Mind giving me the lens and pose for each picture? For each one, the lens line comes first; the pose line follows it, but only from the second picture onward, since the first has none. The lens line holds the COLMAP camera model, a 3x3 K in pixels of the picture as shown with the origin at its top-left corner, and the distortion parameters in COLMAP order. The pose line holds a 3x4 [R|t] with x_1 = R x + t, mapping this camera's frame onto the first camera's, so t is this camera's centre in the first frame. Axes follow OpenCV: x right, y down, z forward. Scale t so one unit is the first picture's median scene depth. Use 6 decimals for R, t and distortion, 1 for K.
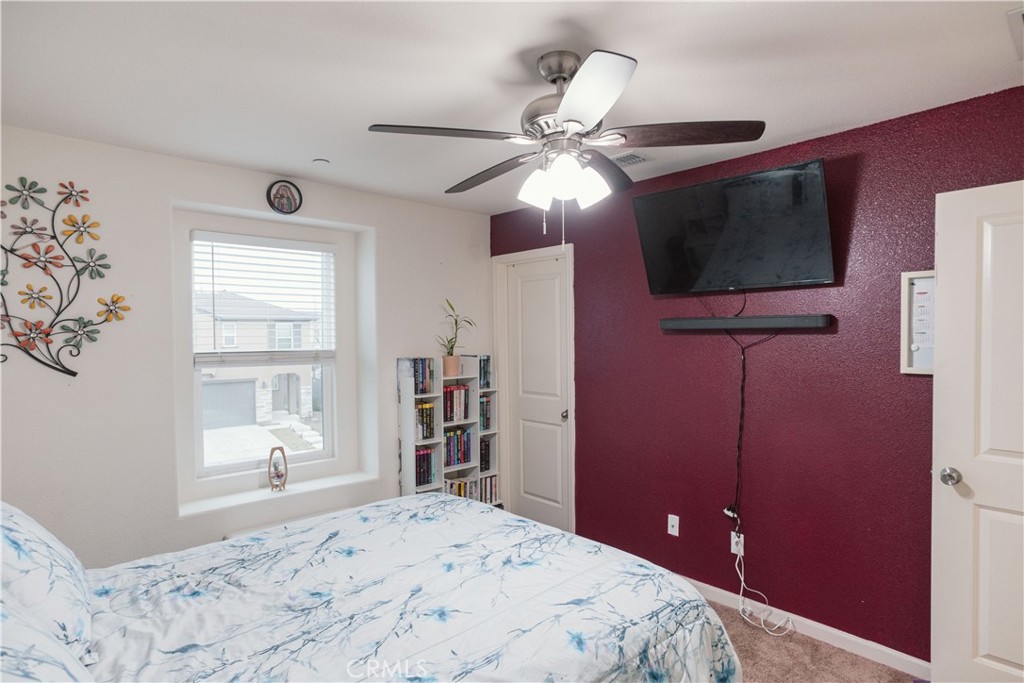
lens RADIAL K [[547.5, 0, 514.6], [0, 547.5, 343.5], [0, 0, 1]] dist [-0.051712, 0.038418]
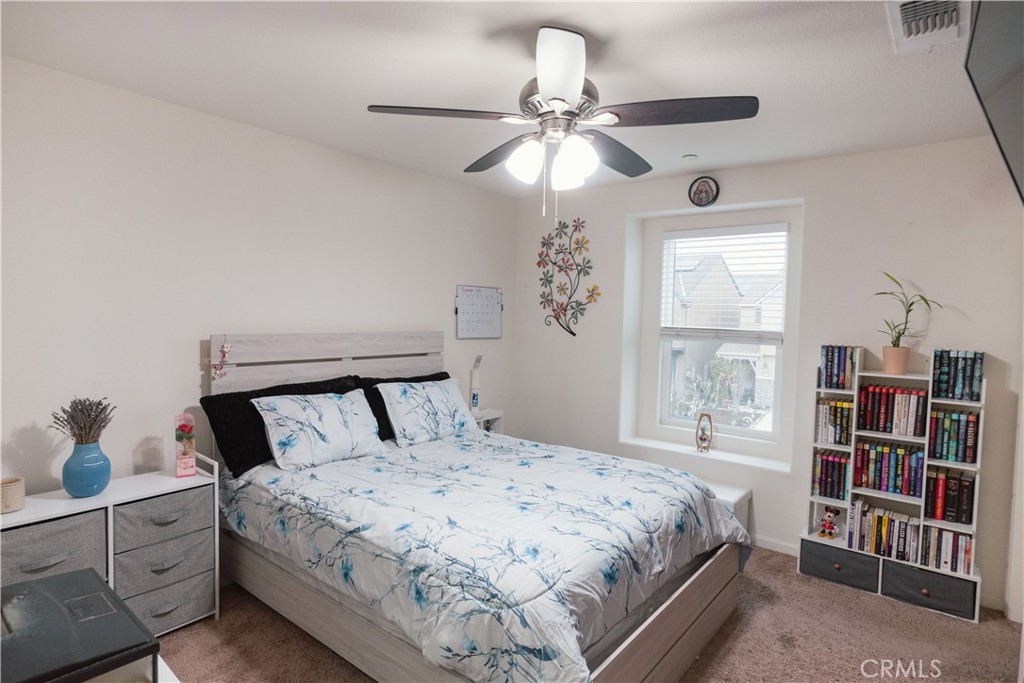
lens RADIAL K [[547.5, 0, 514.3], [0, 547.5, 339.0], [0, 0, 1]] dist [-0.051712, 0.038418]
pose [[0.152106, 0.056320, -0.986758, 0.806963], [-0.039979, 0.997909, 0.050794, -0.007931], [0.987555, 0.031723, 0.154040, 0.560110]]
